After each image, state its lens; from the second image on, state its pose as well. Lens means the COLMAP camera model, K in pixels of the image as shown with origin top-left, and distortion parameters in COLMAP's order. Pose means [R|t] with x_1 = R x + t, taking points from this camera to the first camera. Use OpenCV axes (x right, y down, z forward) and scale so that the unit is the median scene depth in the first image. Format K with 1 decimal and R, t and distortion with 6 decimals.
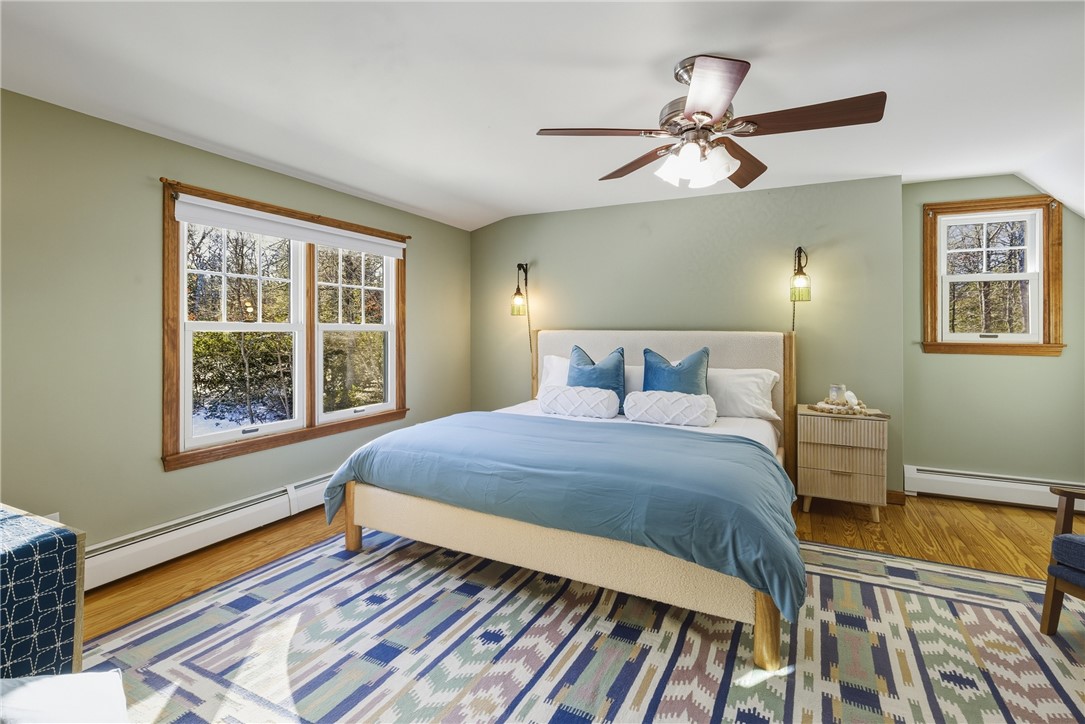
lens RADIAL K [[518.9, 0, 543.5], [0, 518.9, 333.4], [0, 0, 1]] dist [-0.001435, 0.000121]
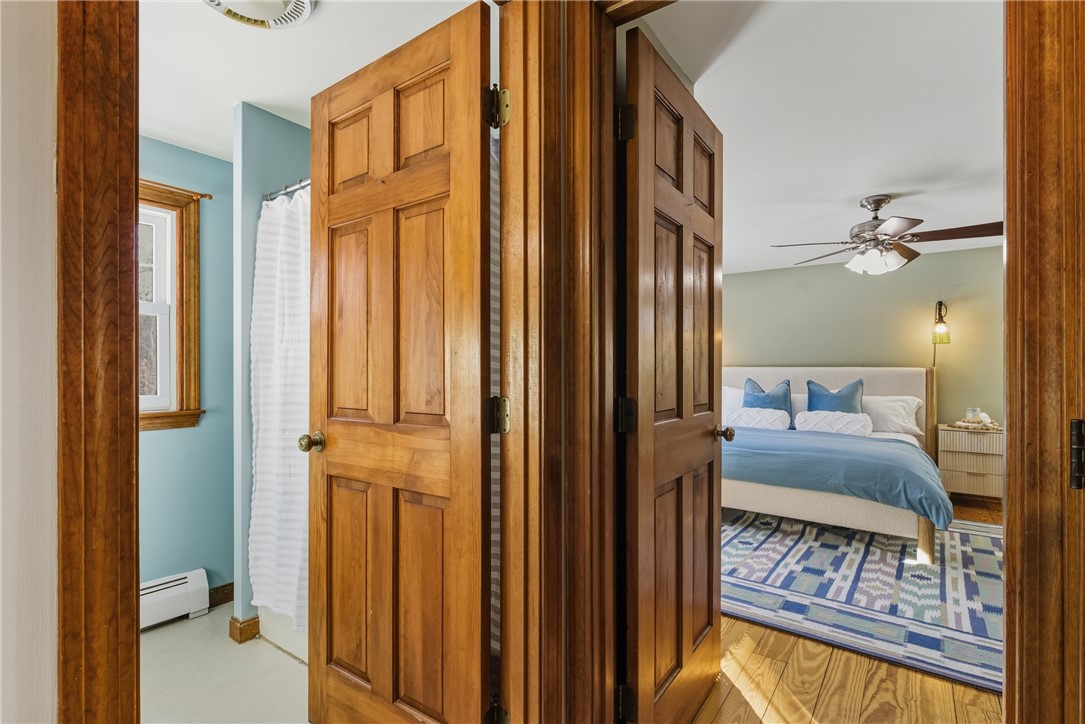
lens RADIAL K [[524.2, 0, 537.6], [0, 524.2, 375.3], [0, 0, 1]] dist [-0.000211, 0.000145]
pose [[0.984702, 0.004088, -0.174200, -0.429724], [-0.003451, 0.999986, 0.003957, 0.024166], [0.174214, -0.003296, 0.984702, -0.742806]]
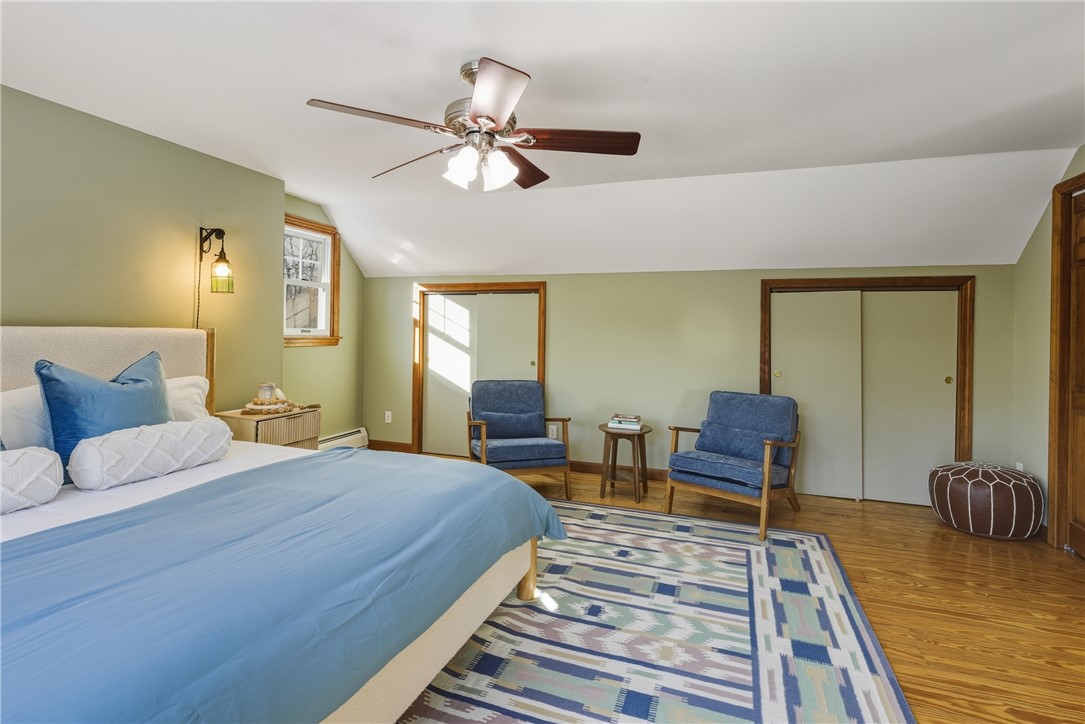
lens RADIAL K [[518.9, 0, 543.5], [0, 518.9, 333.4], [0, 0, 1]] dist [-0.001435, 0.000121]
pose [[-0.123266, -0.015906, 0.992246, -0.689184], [-0.008918, 0.999849, 0.014920, -0.020270], [-0.992334, -0.007010, -0.123389, 0.935926]]
